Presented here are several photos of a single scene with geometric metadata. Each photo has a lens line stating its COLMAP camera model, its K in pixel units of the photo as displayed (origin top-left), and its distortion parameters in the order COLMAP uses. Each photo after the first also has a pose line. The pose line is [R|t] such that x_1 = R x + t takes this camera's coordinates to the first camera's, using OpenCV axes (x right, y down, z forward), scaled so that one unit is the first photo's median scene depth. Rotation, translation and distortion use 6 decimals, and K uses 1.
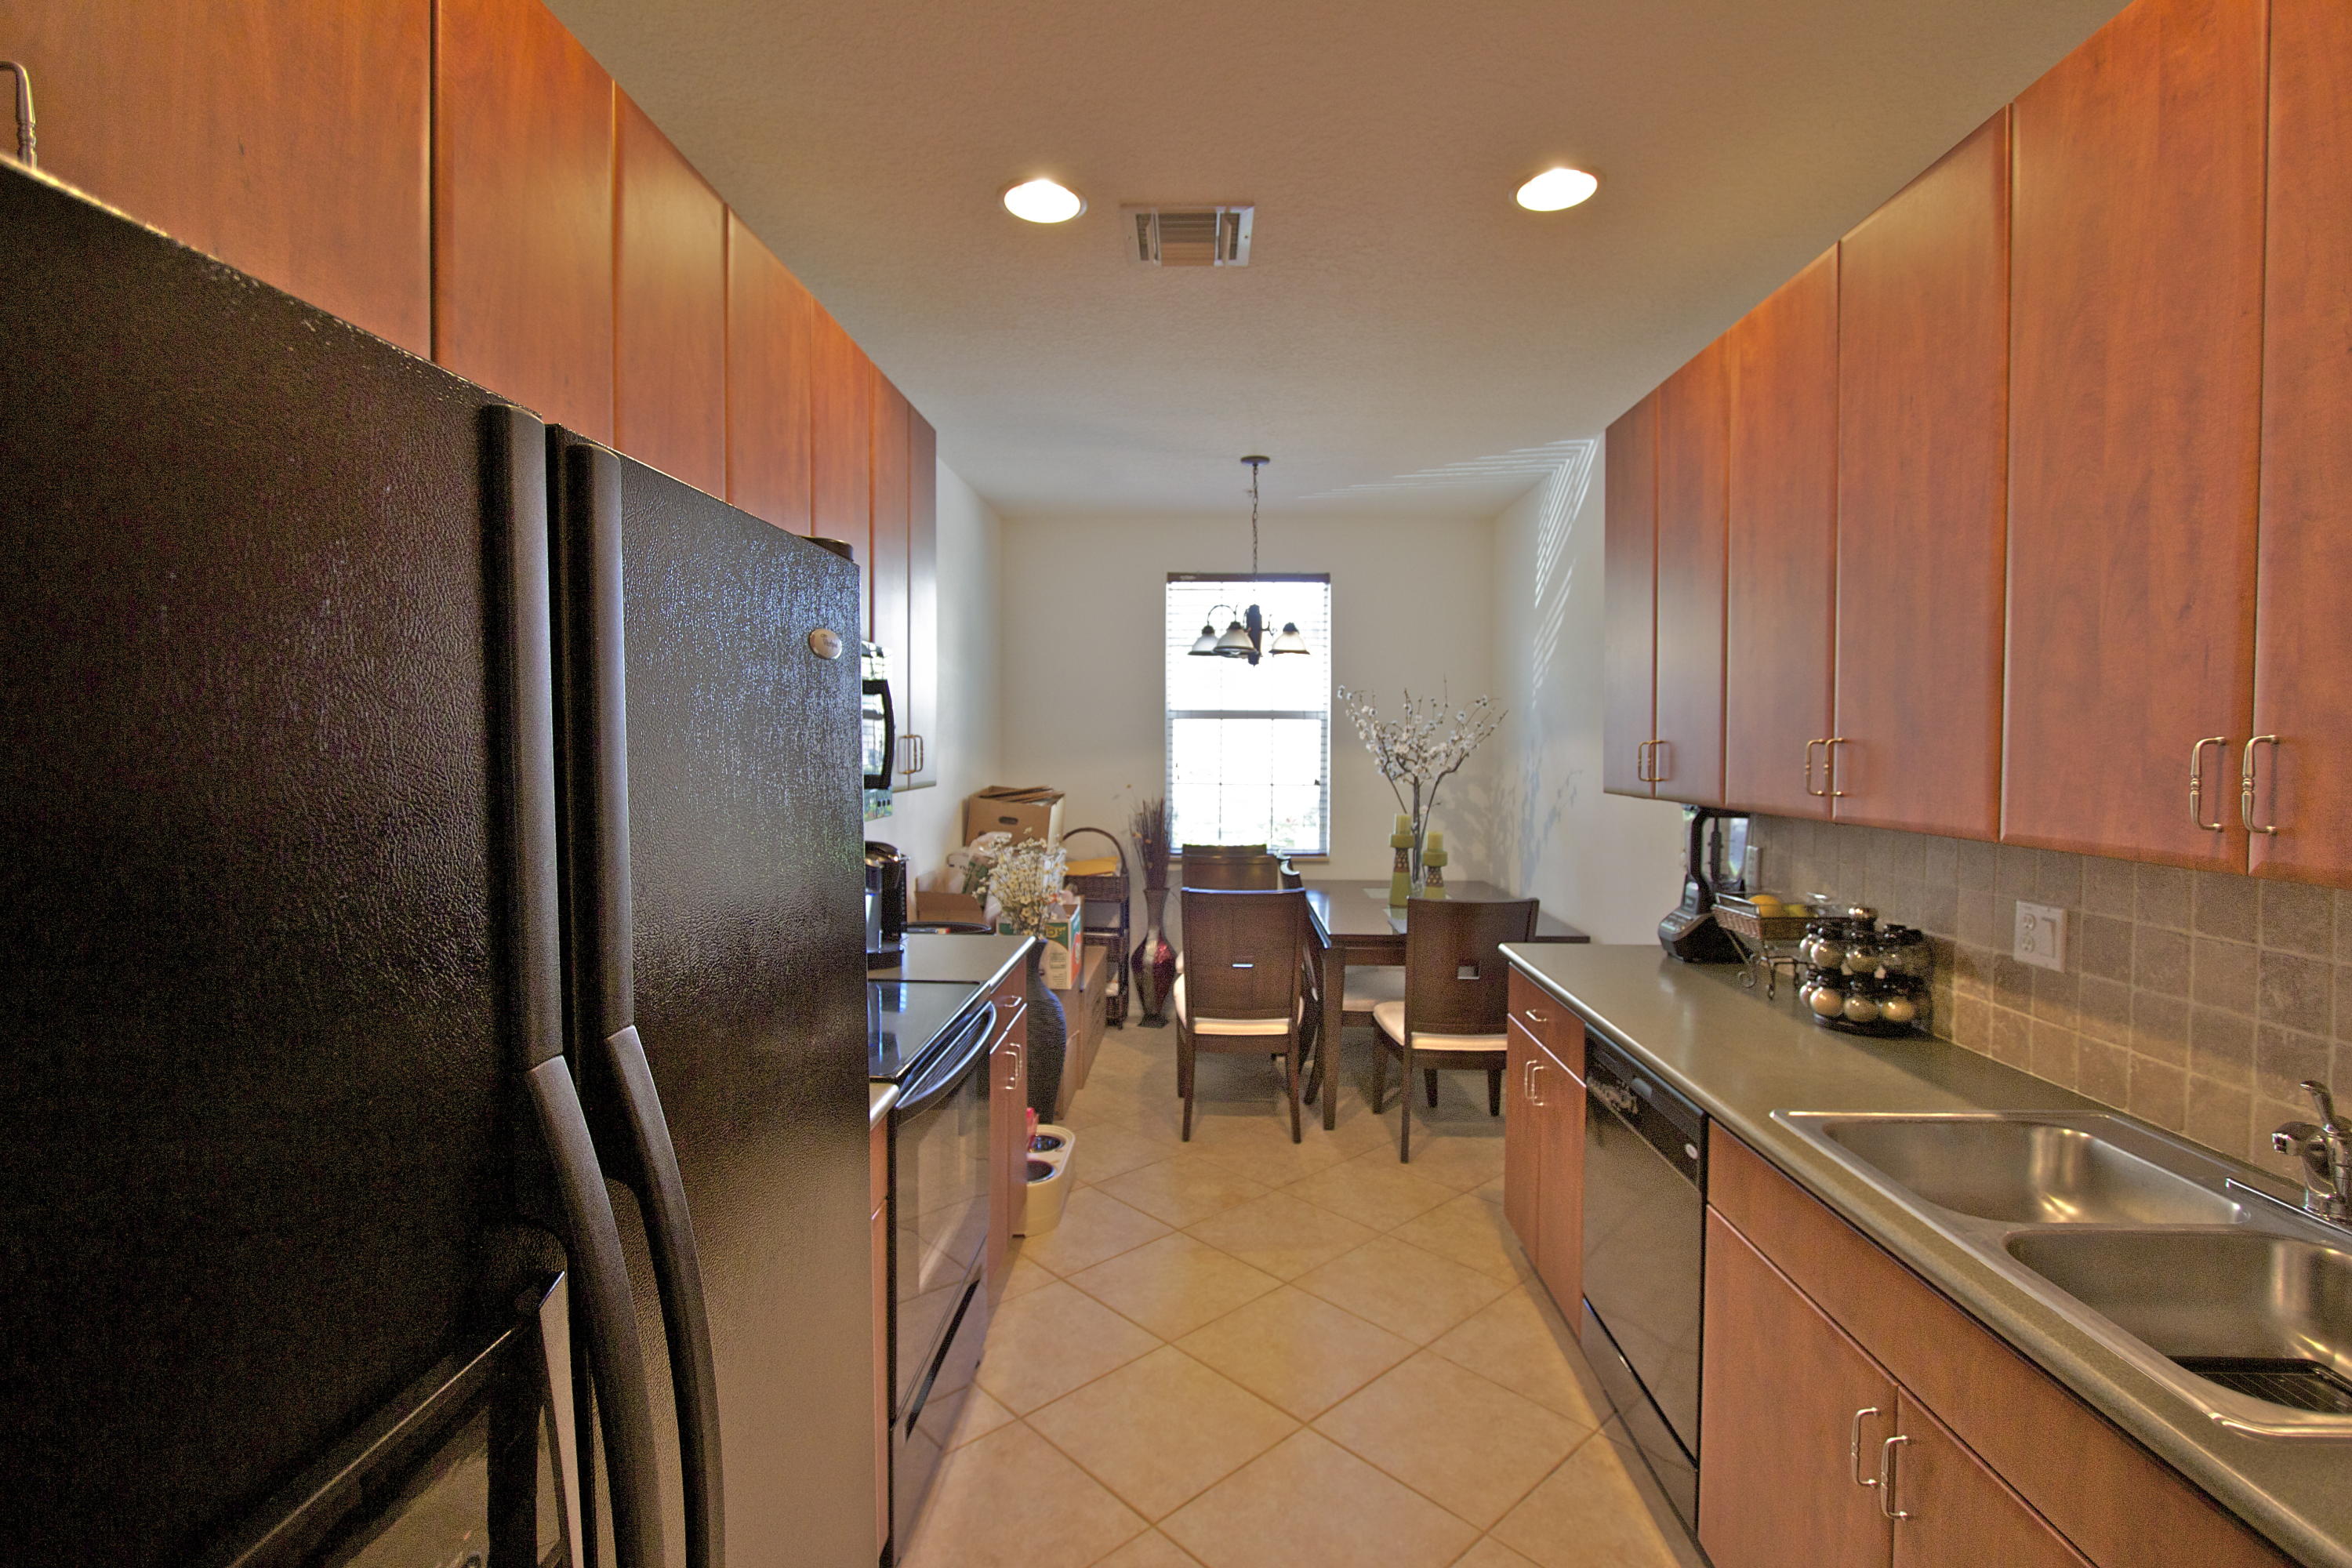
lens RADIAL K [[1086.3, 0, 1185.7], [0, 1086.3, 777.0], [0, 0, 1]] dist [-0.020061, 0.001899]
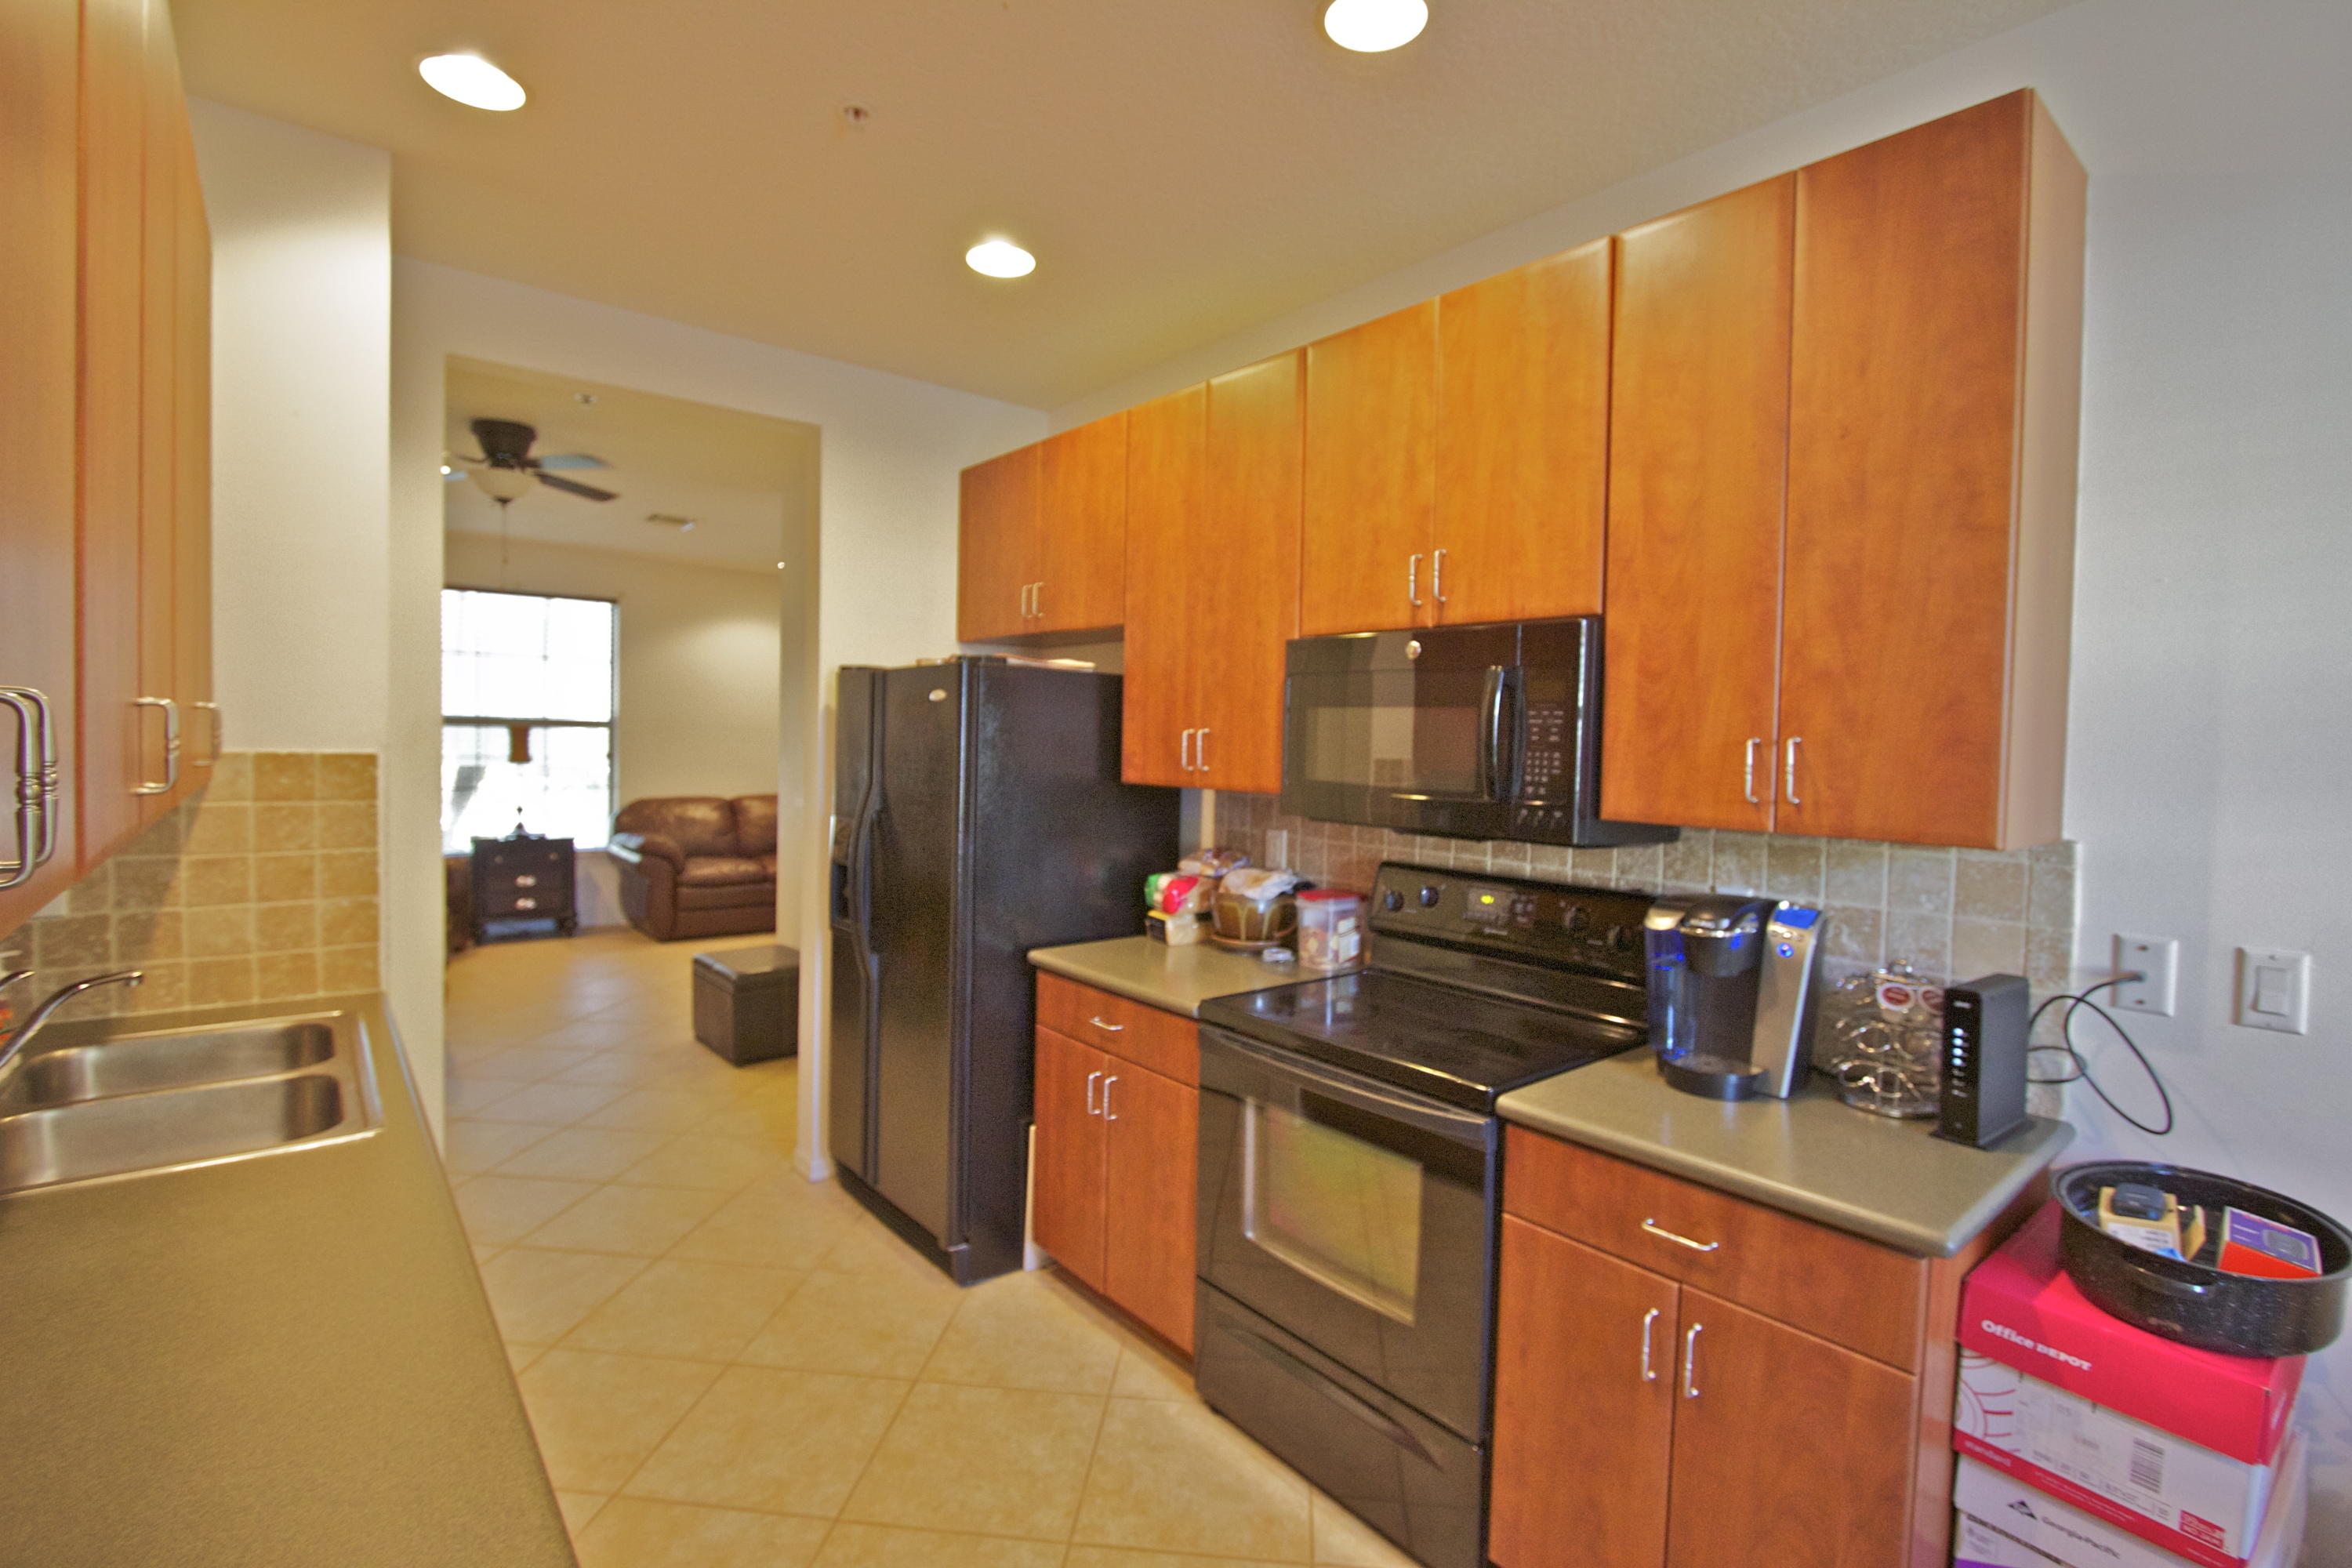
lens RADIAL K [[1086.3, 0, 1180.9], [0, 1086.3, 769.7], [0, 0, 1]] dist [-0.020061, 0.001899]
pose [[-0.752929, -0.000543, -0.658101, 0.409516], [-0.052659, 0.996843, 0.059424, -0.045839], [0.655991, 0.079397, -0.750581, 1.340261]]
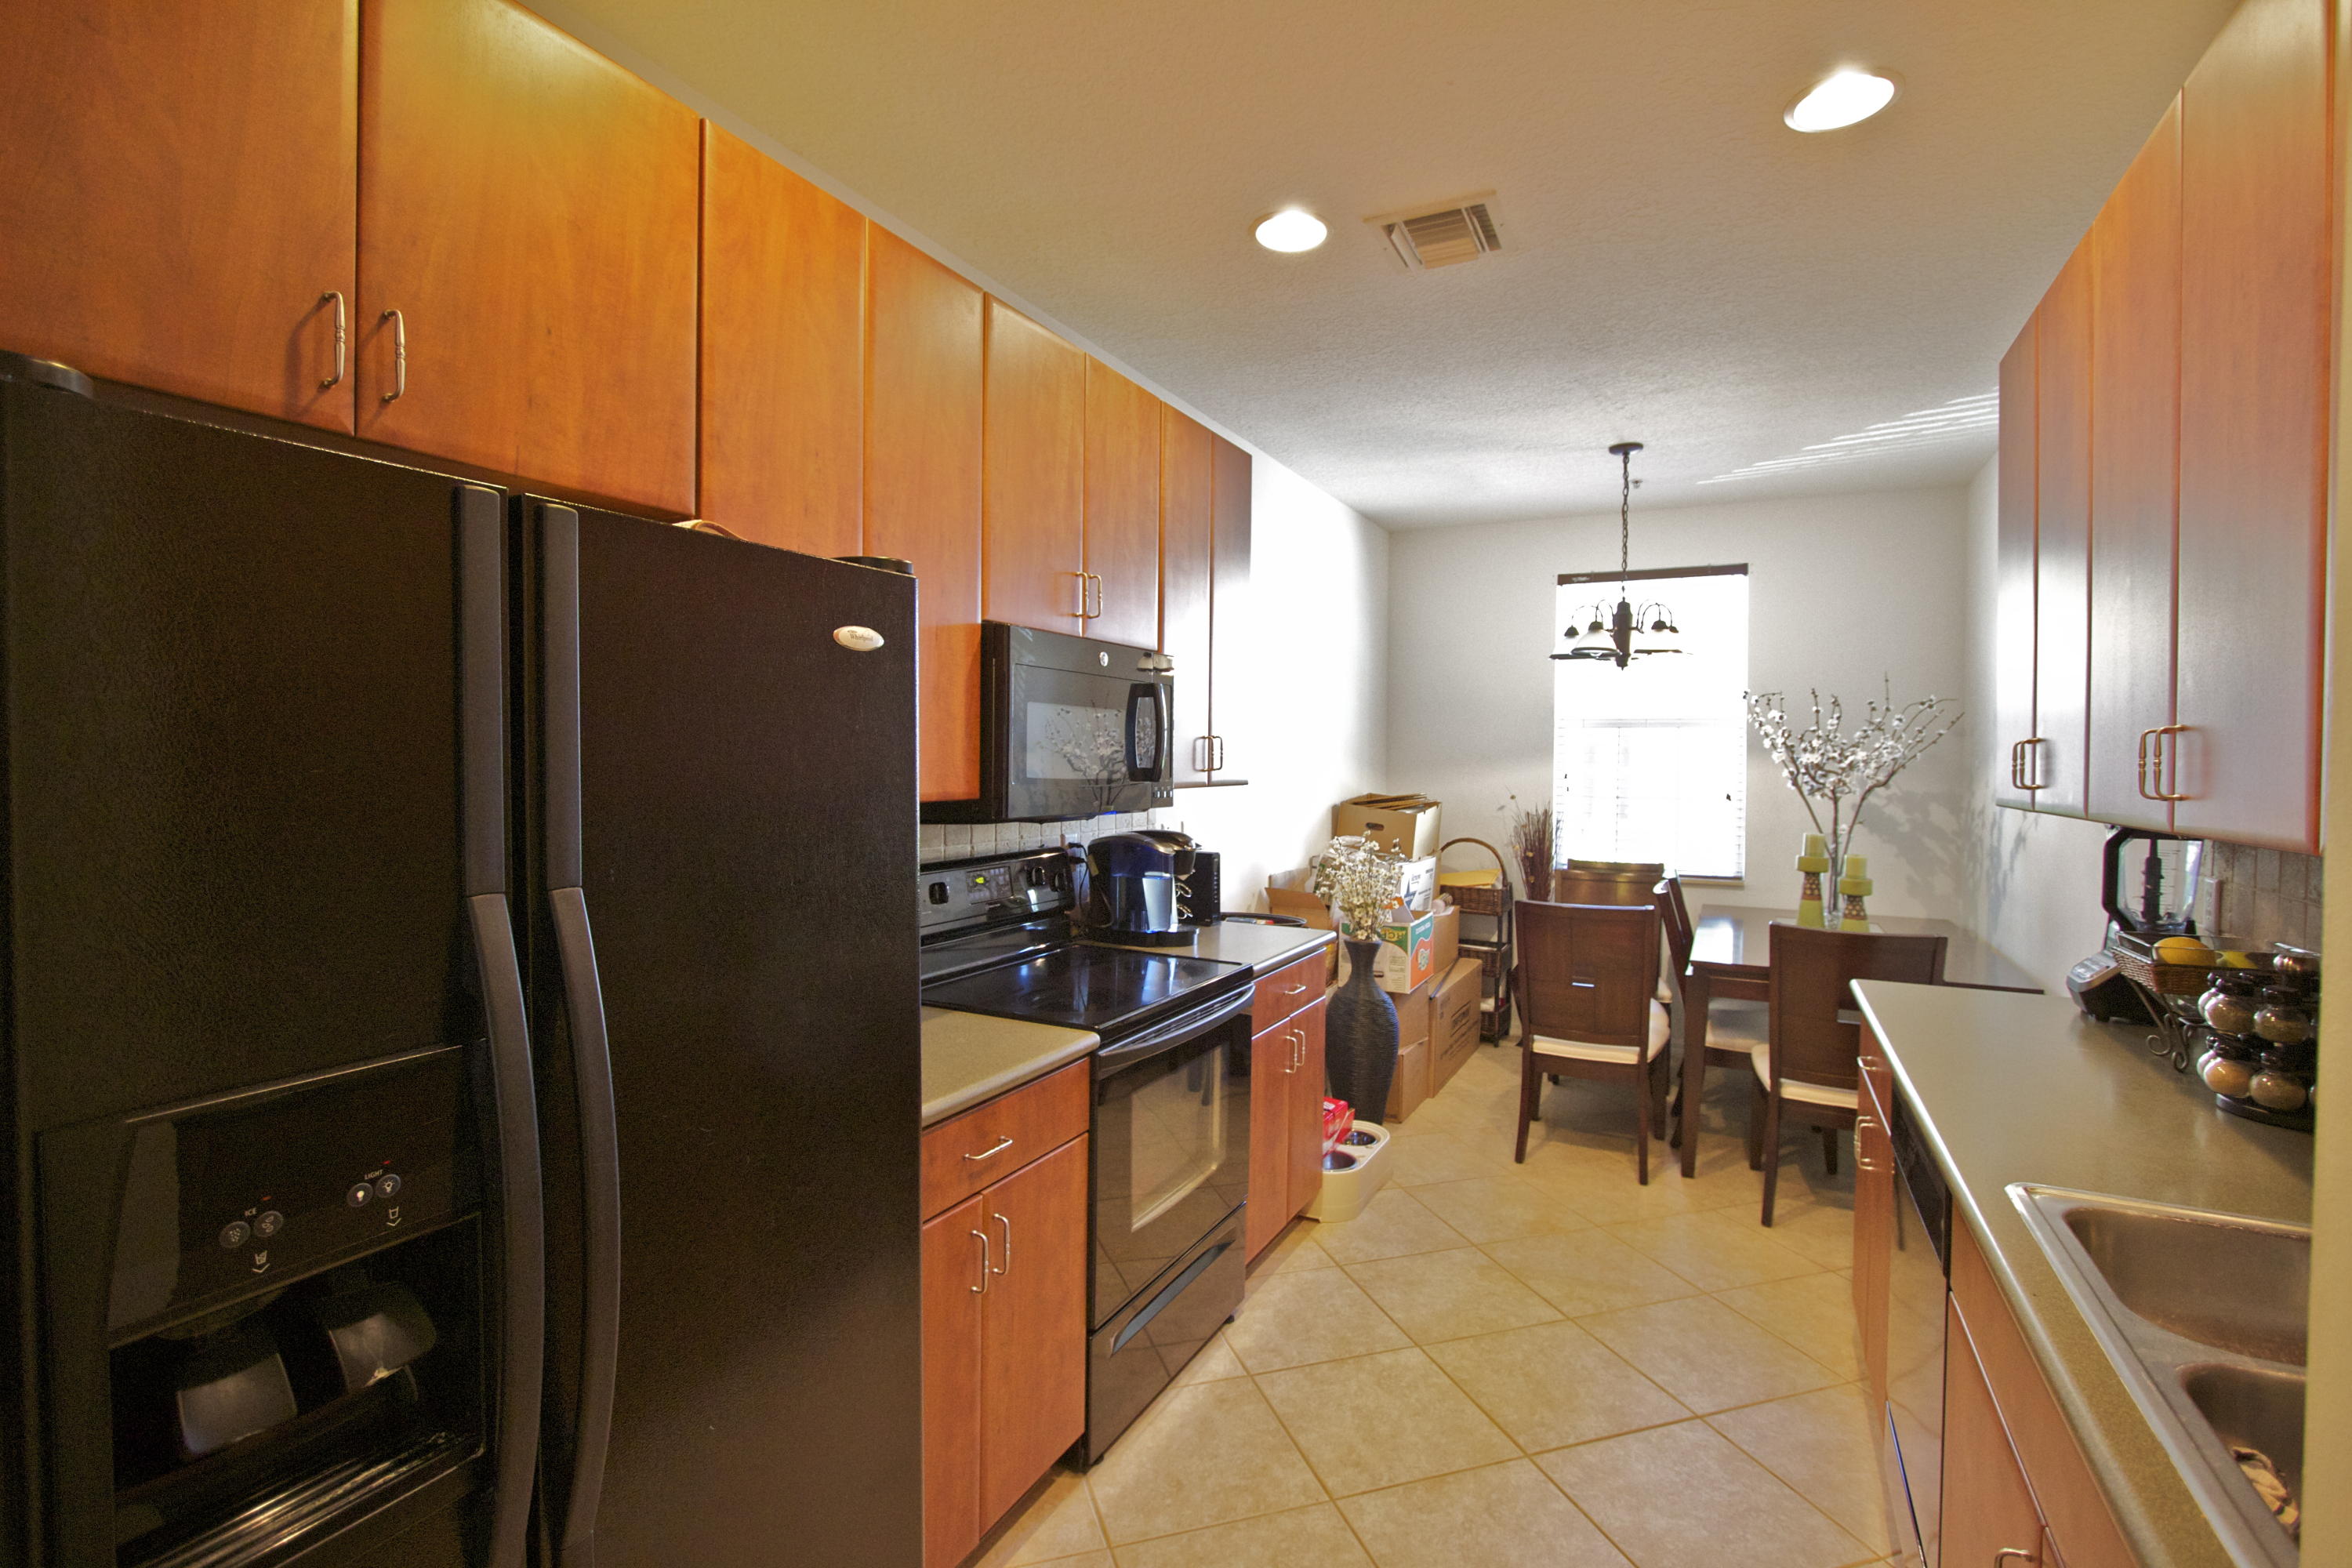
lens RADIAL K [[1086.3, 0, 1183.0], [0, 1086.3, 776.9], [0, 0, 1]] dist [-0.020061, 0.001899]
pose [[0.902129, 0.013410, -0.431257, 0.210675], [-0.020809, 0.999706, -0.012443, 0.018460], [0.430964, 0.020199, 0.902143, 0.001772]]
